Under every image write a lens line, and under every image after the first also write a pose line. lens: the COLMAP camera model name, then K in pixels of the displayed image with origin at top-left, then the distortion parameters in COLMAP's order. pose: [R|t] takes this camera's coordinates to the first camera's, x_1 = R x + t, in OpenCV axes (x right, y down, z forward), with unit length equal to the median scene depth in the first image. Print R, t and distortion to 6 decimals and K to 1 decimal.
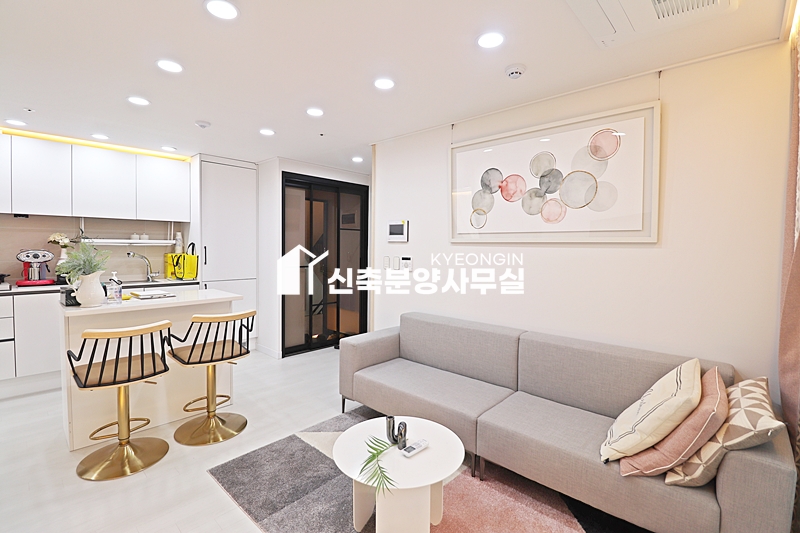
lens RADIAL K [[369.3, 0, 400.0], [0, 369.3, 258.2], [0, 0, 1]] dist [0.000971, -0.017804]
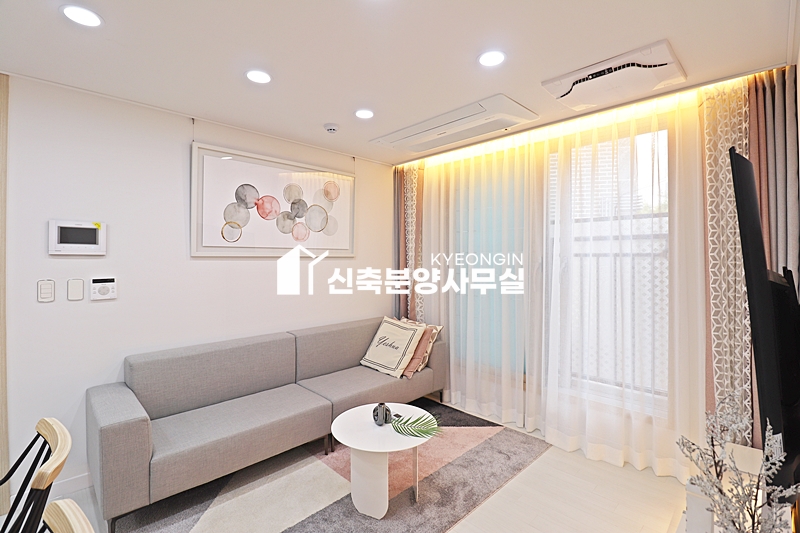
lens RADIAL K [[369.3, 0, 400.0], [0, 369.3, 258.2], [0, 0, 1]] dist [0.000971, -0.017804]
pose [[0.038021, -0.008510, 0.999241, -0.813959], [0.034727, 0.999371, 0.007190, -0.033151], [-0.998673, 0.034427, 0.038293, 0.585313]]
